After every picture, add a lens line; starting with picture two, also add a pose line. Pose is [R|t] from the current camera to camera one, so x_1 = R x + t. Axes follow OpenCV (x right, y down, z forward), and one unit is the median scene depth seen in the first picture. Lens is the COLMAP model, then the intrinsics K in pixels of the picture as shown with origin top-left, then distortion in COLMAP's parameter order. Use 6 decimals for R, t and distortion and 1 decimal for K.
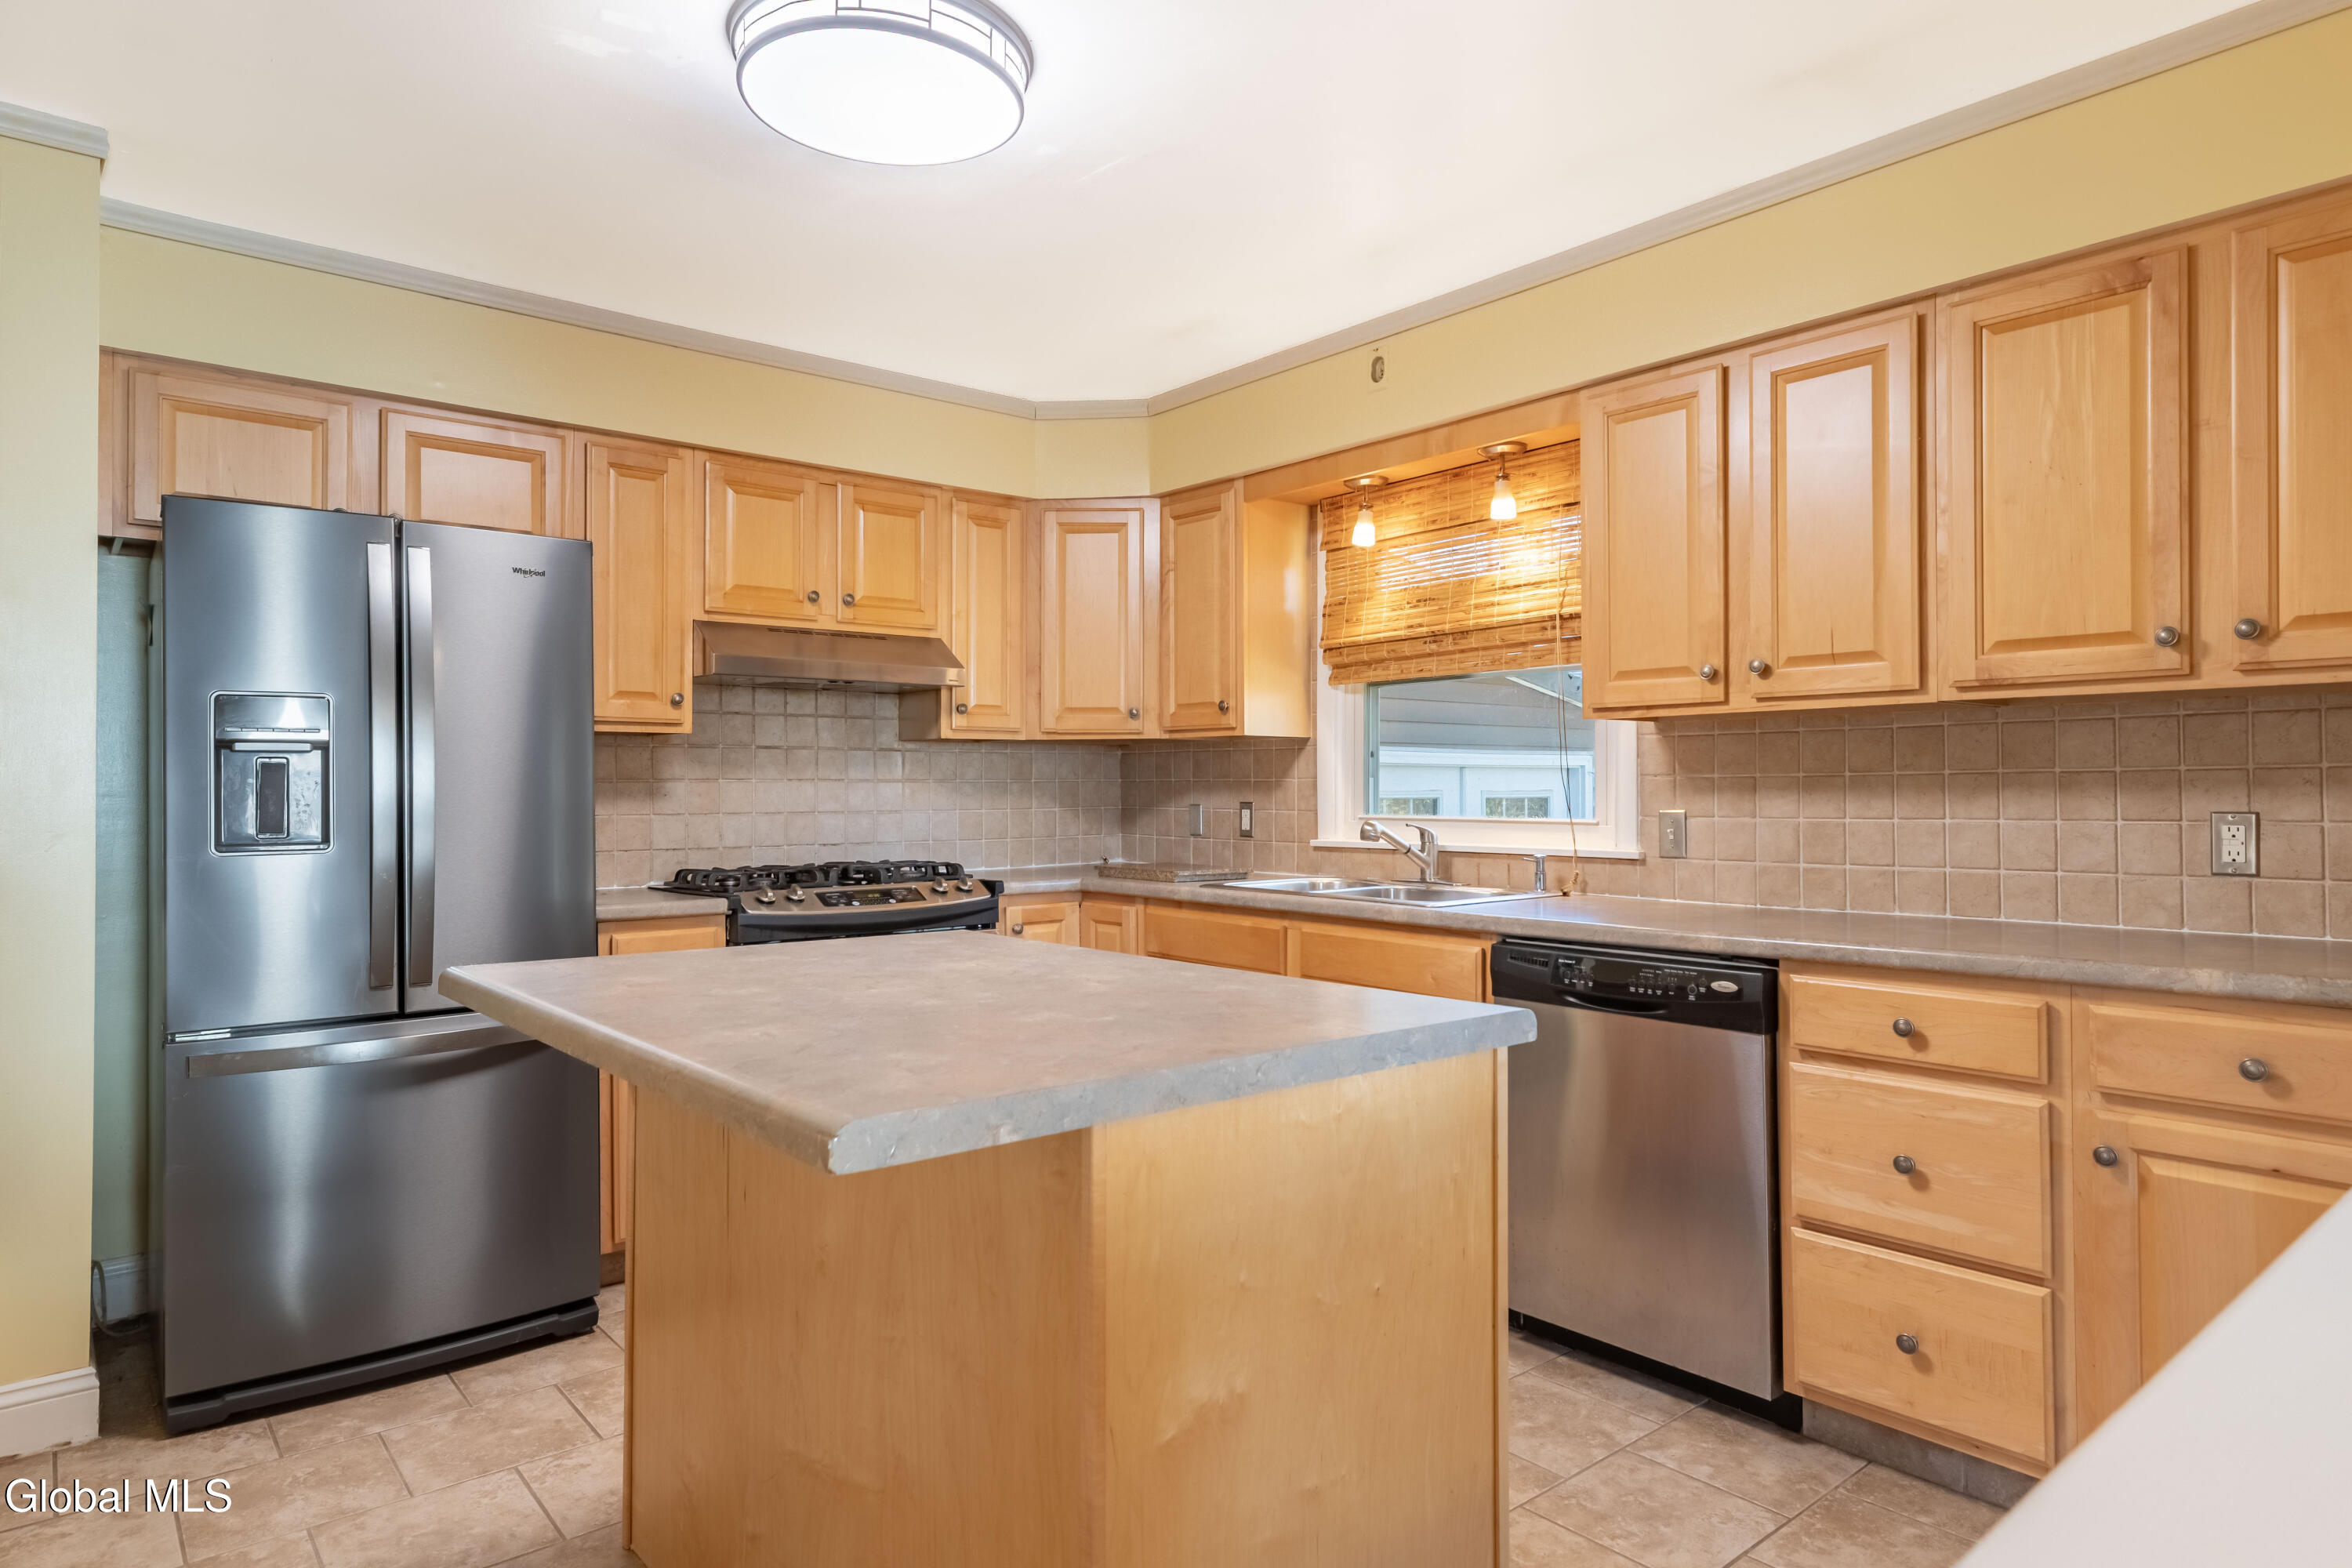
lens RADIAL K [[1349.9, 0, 1149.2], [0, 1349.9, 776.6], [0, 0, 1]] dist [0.003982, 0.001251]
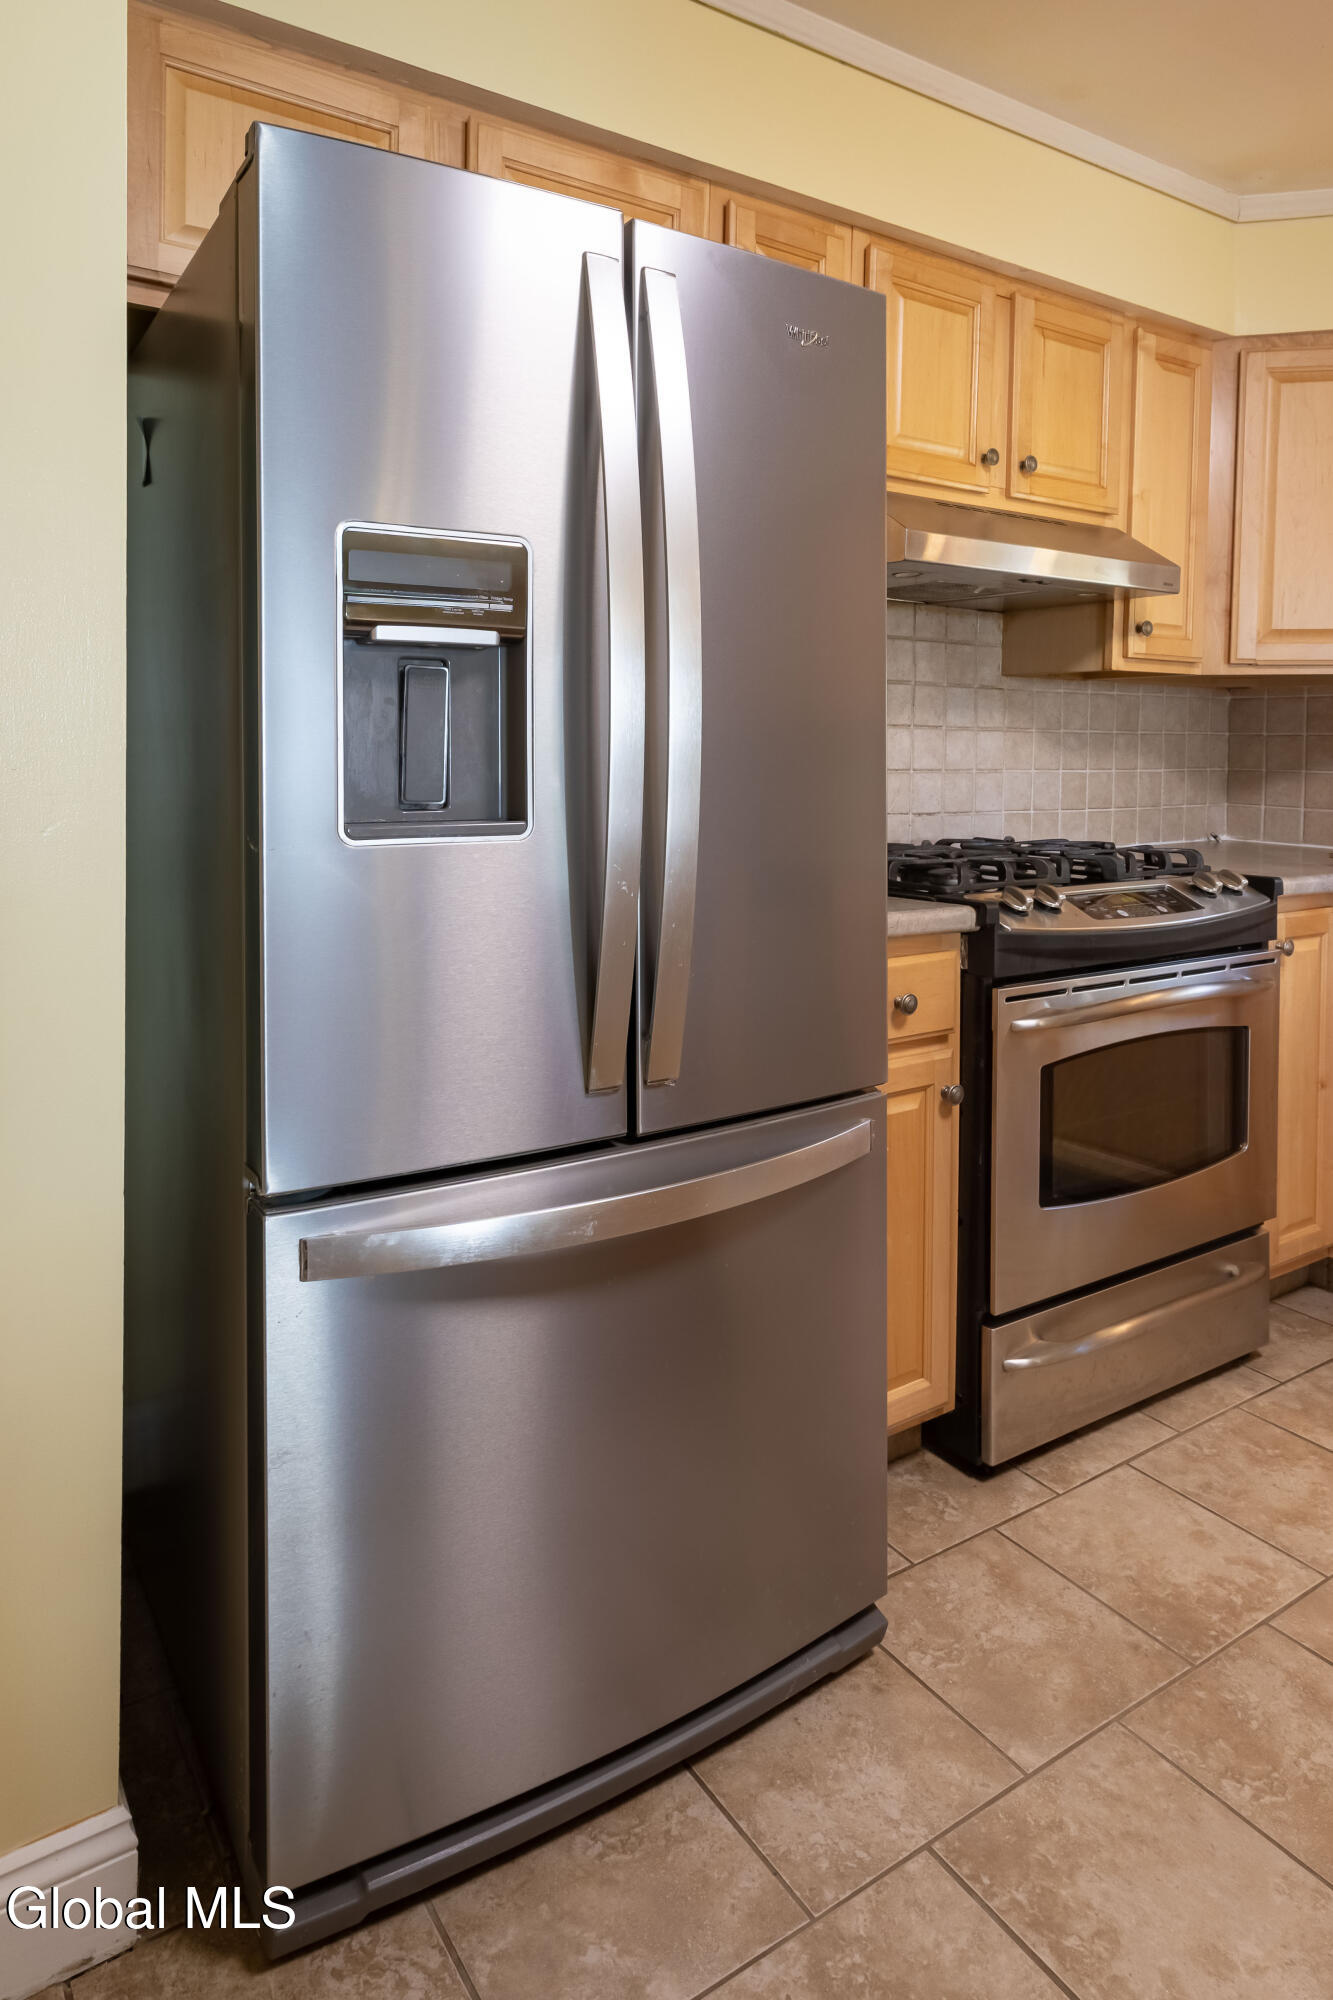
lens RADIAL K [[1184.5, 0, 668.7], [0, 1184.5, 772.5], [0, 0, 1]] dist [-0.002546, -0.000401]
pose [[0.996704, 0.015176, -0.079695, -0.353220], [-0.012780, 0.999454, 0.030485, 0.010306], [0.080114, -0.029366, 0.996353, 0.374744]]
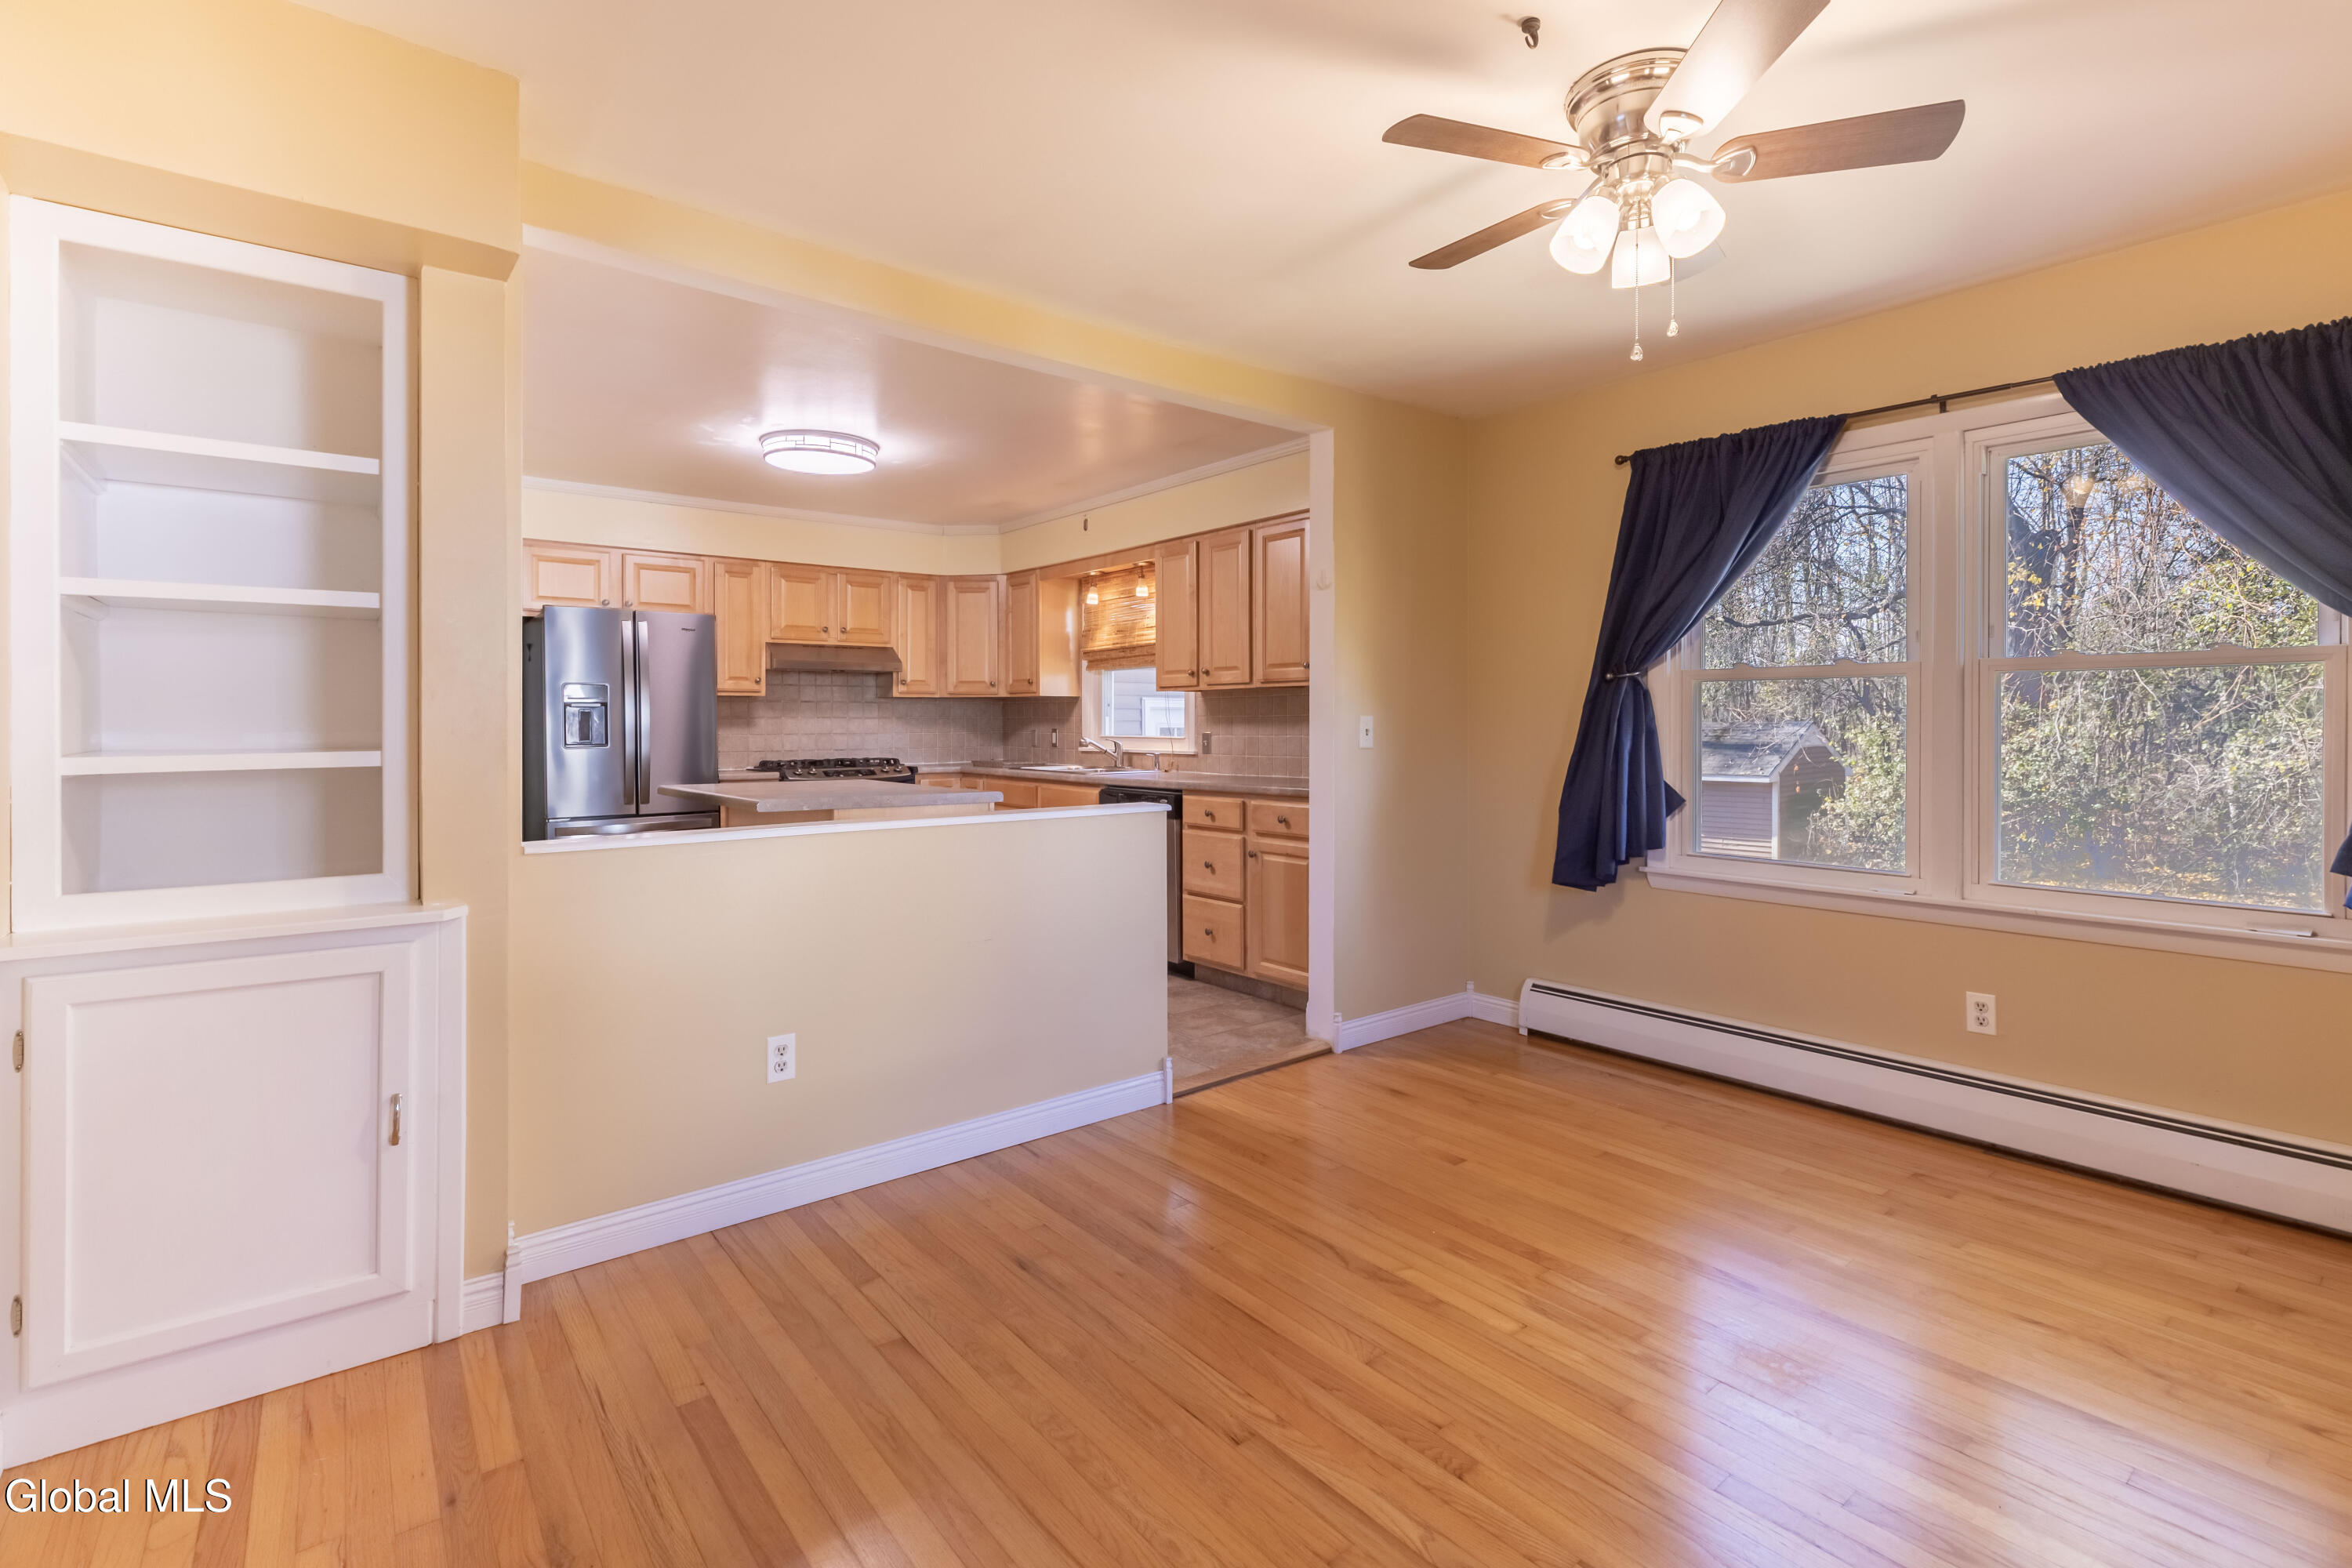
lens RADIAL K [[1068.0, 0, 1182.3], [0, 1068.0, 730.0], [0, 0, 1]] dist [-0.013209, -0.000005]
pose [[1.000000, 0.000398, 0.000265, 0.293857], [-0.000402, 0.999851, 0.017279, -0.007397], [-0.000258, -0.017279, 0.999851, -0.628155]]
